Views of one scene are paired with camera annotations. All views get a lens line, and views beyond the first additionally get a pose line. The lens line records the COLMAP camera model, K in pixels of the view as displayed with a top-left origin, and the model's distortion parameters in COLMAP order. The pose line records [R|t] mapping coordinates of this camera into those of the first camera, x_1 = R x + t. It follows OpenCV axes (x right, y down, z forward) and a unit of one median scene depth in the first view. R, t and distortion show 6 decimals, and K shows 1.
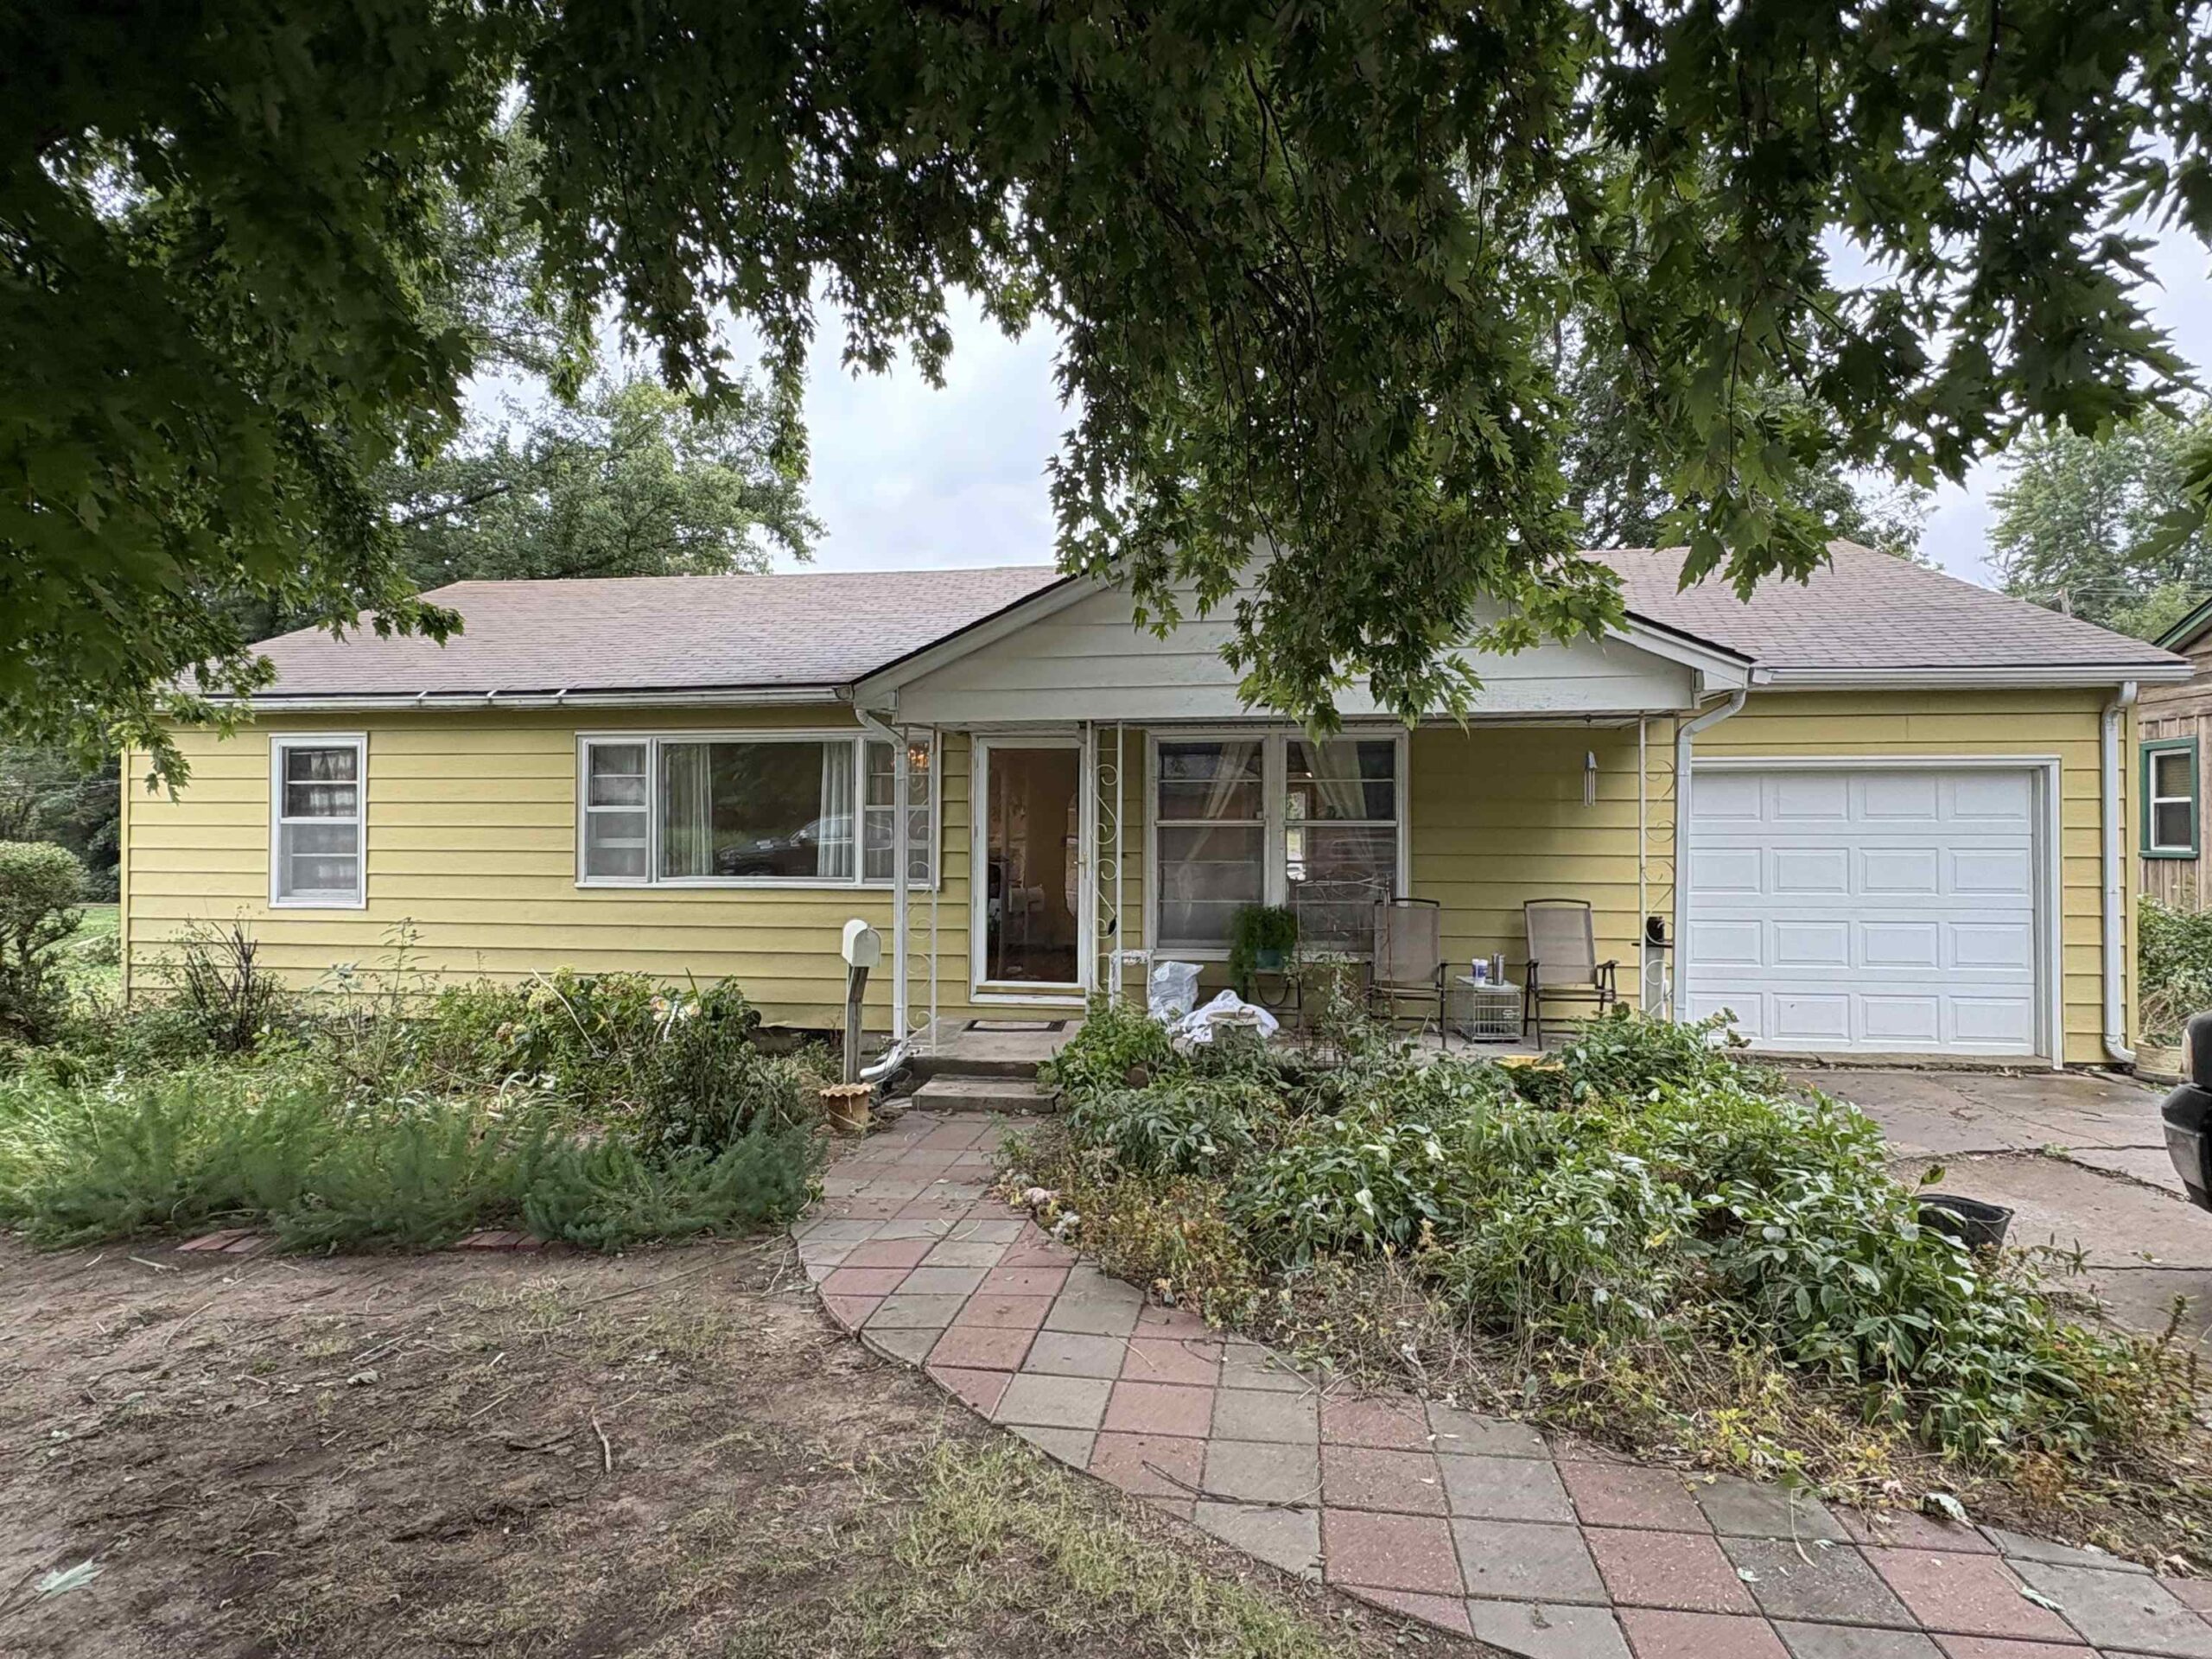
lens RADIAL K [[1168.0, 0, 1106.0], [0, 1168.0, 829.5], [0, 0, 1]] dist [0.022609, -0.014542]
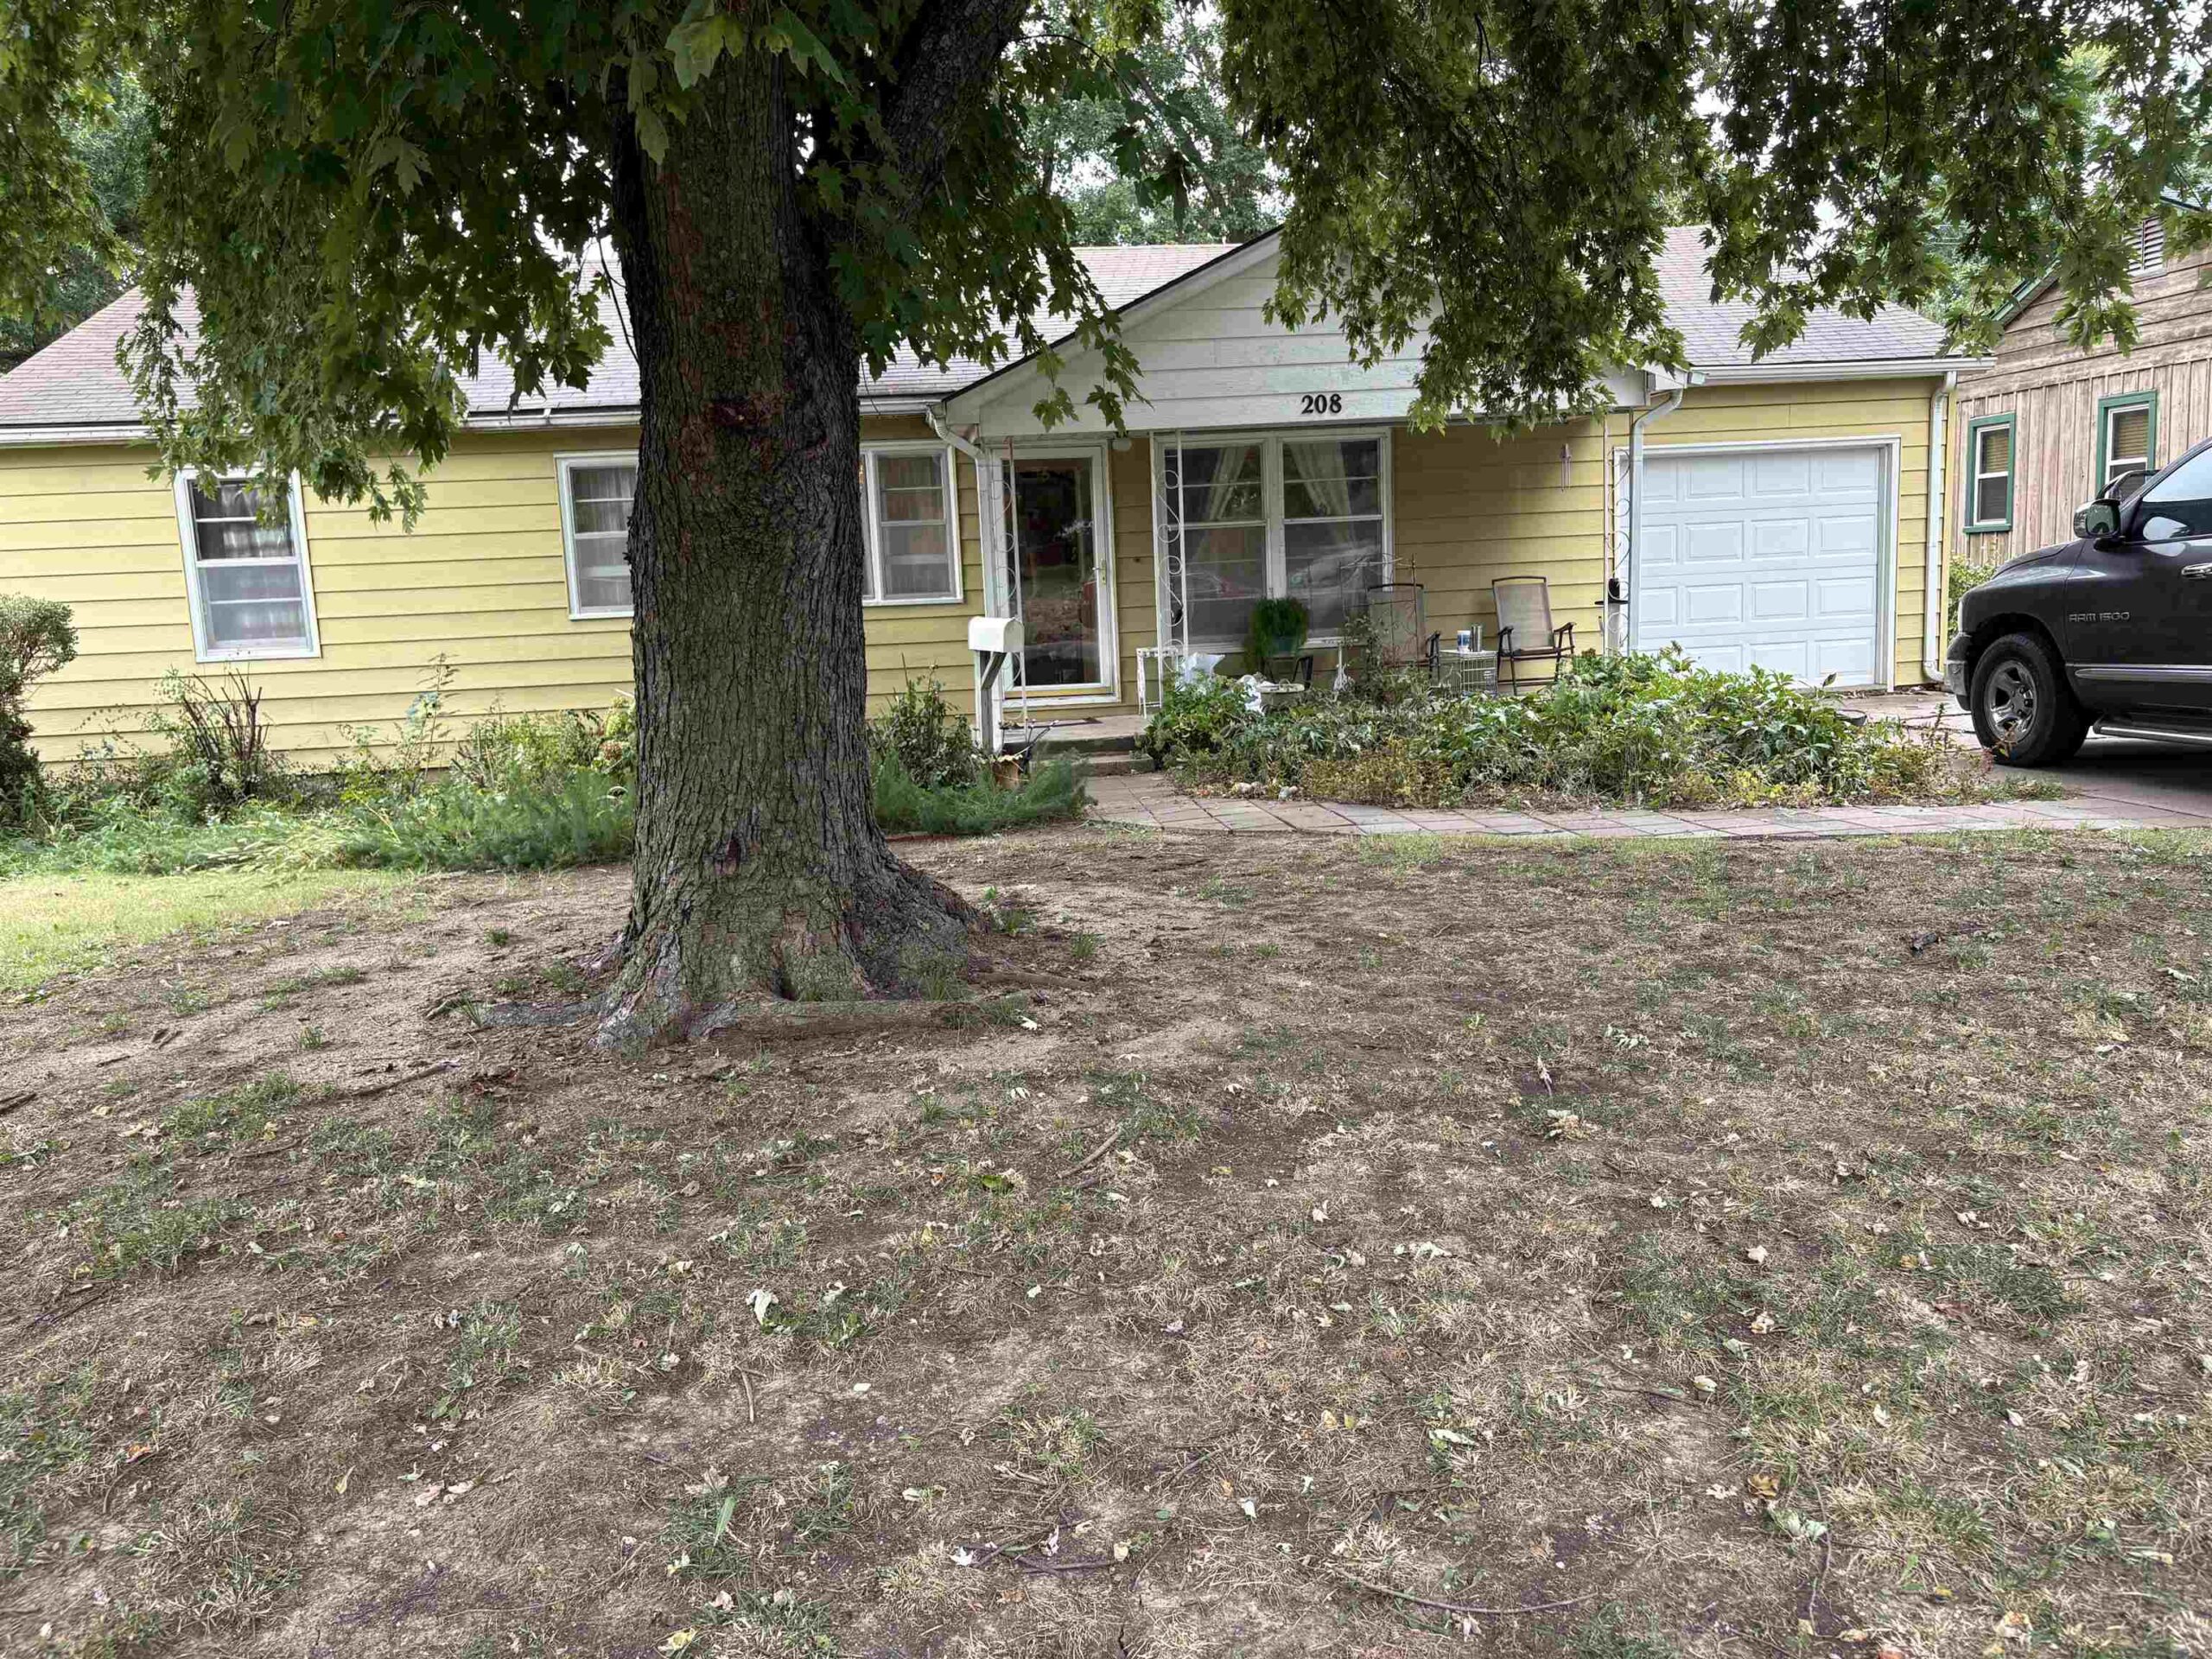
lens RADIAL K [[1644.9, 0, 1106.0], [0, 1644.9, 829.5], [0, 0, 1]] dist [0.034964, -0.001275]
pose [[0.969905, -0.082810, 0.228969, -0.388958], [0.047445, 0.986639, 0.155858, 0.031693], [-0.238817, -0.140304, 0.960875, -0.481187]]
